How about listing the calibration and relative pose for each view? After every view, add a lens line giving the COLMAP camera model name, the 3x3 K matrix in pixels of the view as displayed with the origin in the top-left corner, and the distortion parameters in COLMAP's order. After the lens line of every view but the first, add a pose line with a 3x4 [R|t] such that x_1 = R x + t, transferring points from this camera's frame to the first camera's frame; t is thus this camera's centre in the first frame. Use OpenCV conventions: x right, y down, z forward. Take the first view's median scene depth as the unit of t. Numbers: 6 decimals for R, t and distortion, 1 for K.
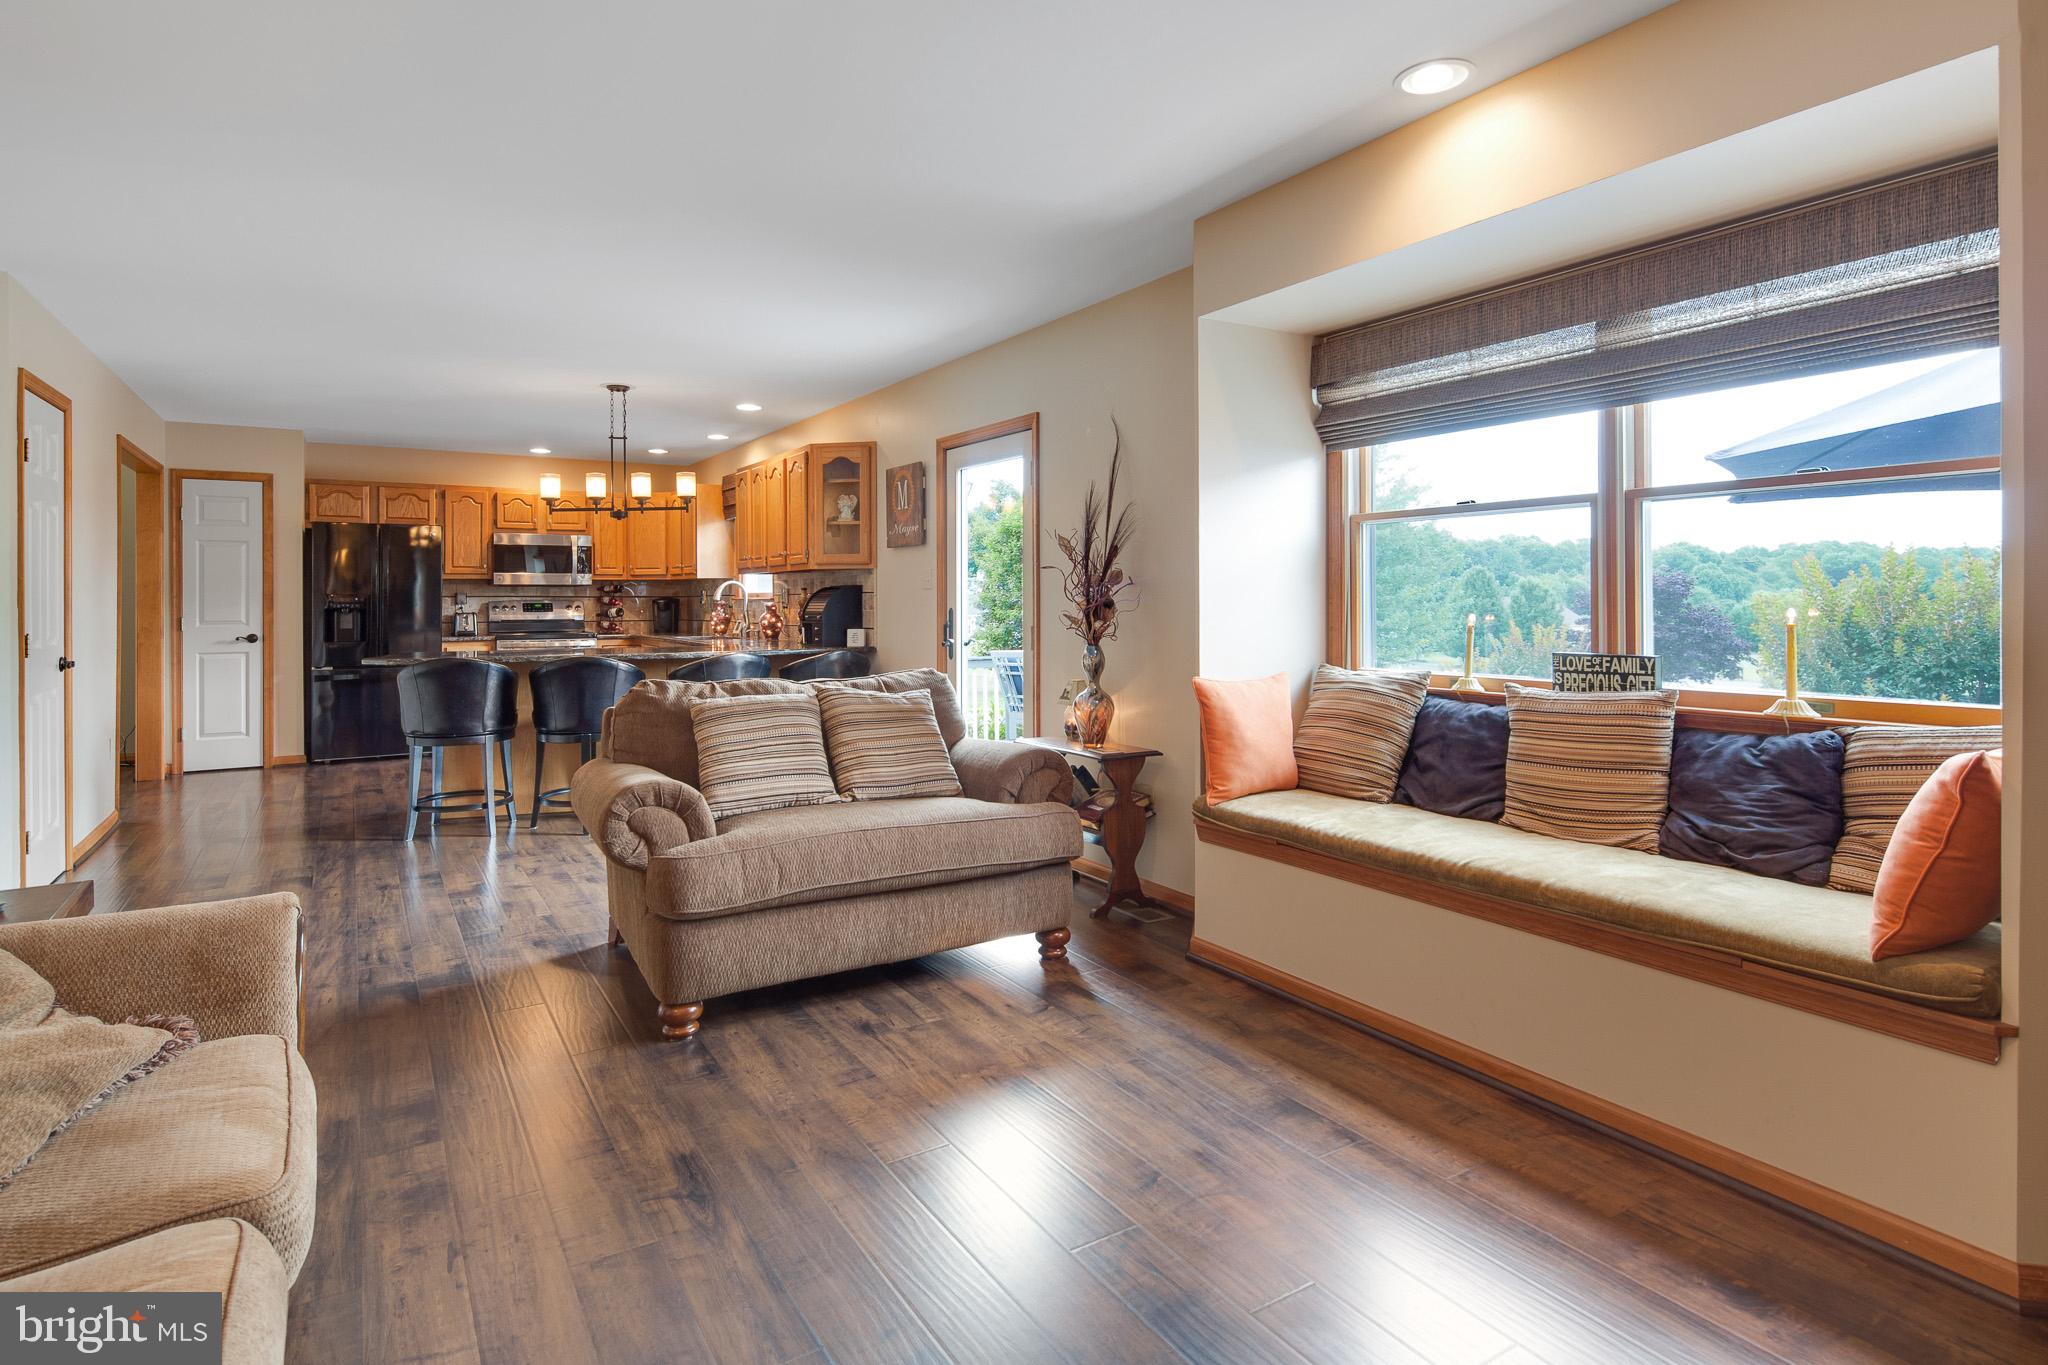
lens RADIAL K [[987.5, 0, 945.3], [0, 987.5, 604.5], [0, 0, 1]] dist [0.004427, -0.004336]
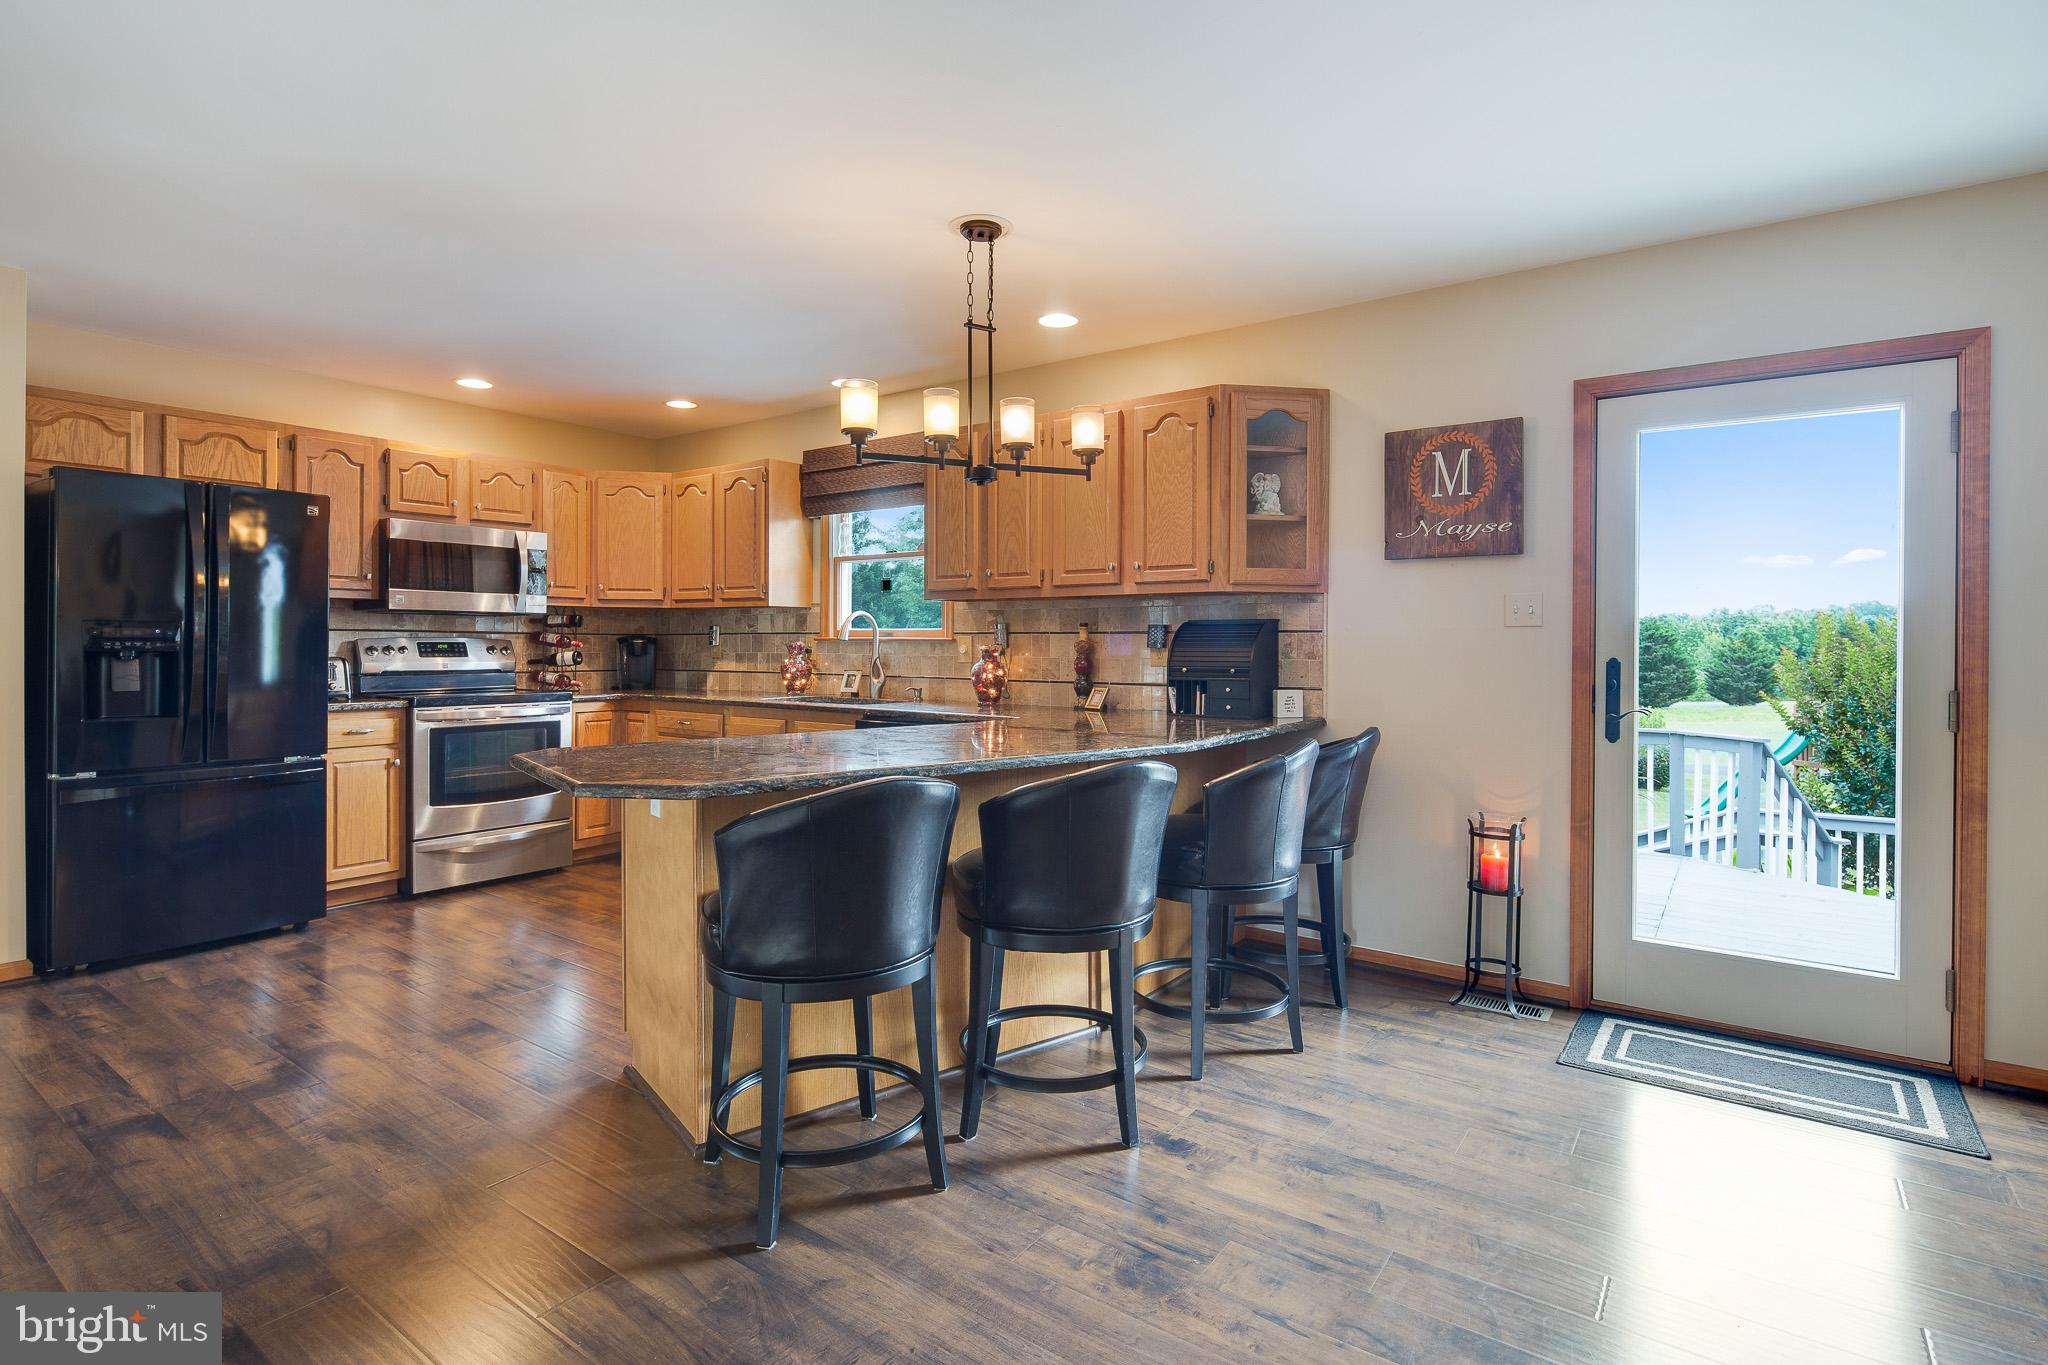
lens RADIAL K [[987.5, 0, 1011.2], [0, 987.5, 649.4], [0, 0, 1]] dist [0.004427, -0.004336]
pose [[0.928027, 0.007255, 0.372443, -0.340807], [-0.007170, 0.999973, -0.001614, 0.001558], [-0.372445, -0.001172, 0.928054, 0.340605]]
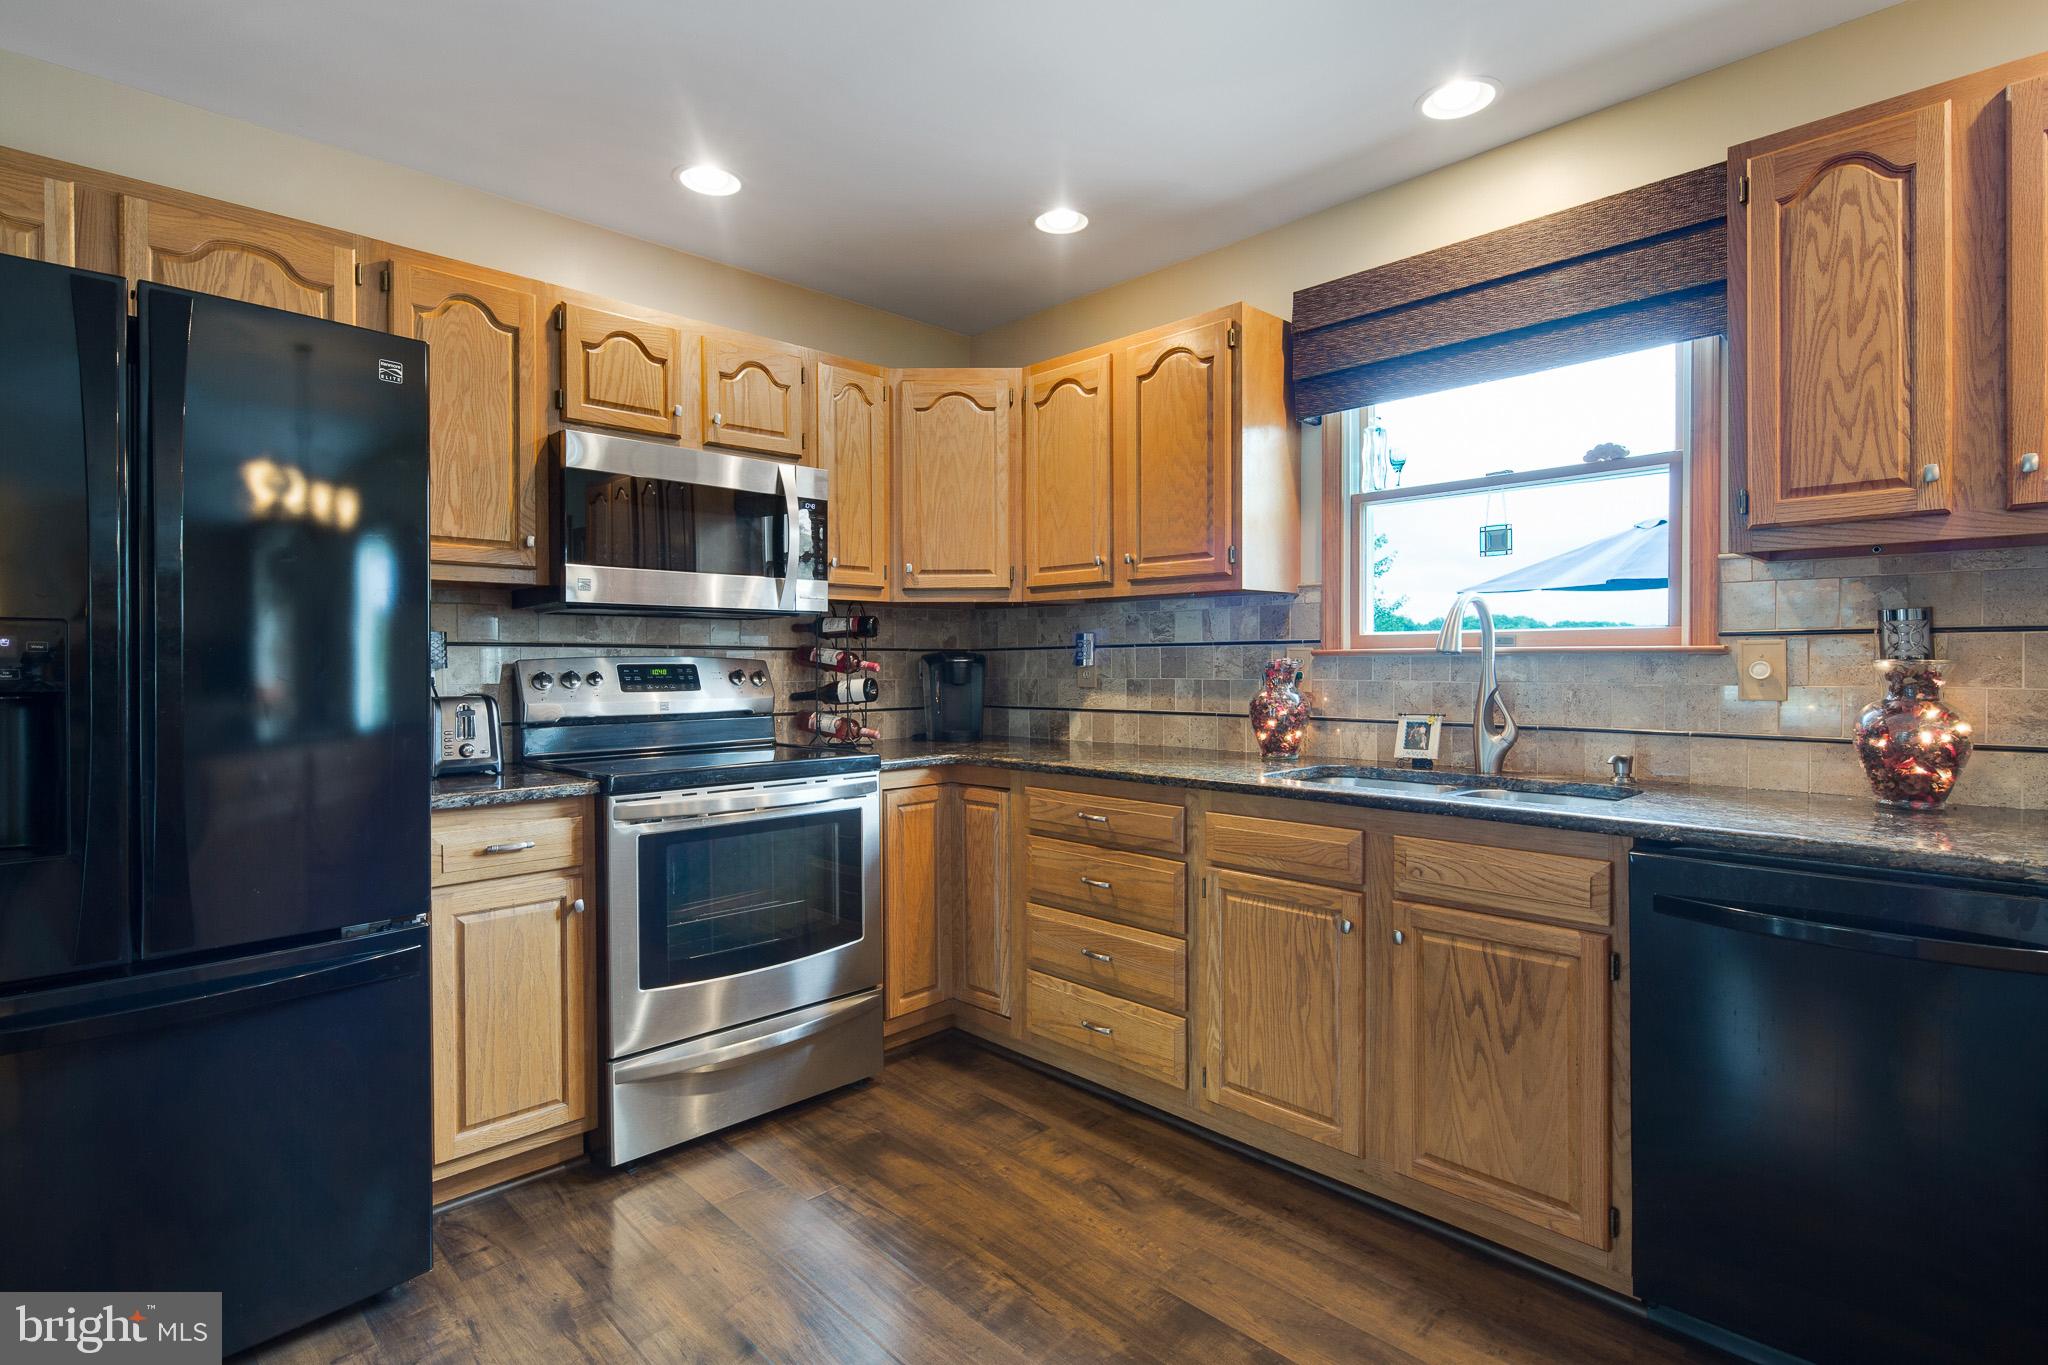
lens RADIAL K [[987.5, 0, 1021.6], [0, 987.5, 670.8], [0, 0, 1]] dist [0.004427, -0.004336]
pose [[0.976814, -0.001179, 0.214087, -0.392033], [0.000958, 0.999999, 0.001137, 0.000406], [-0.214088, -0.000905, 0.976814, 0.689887]]
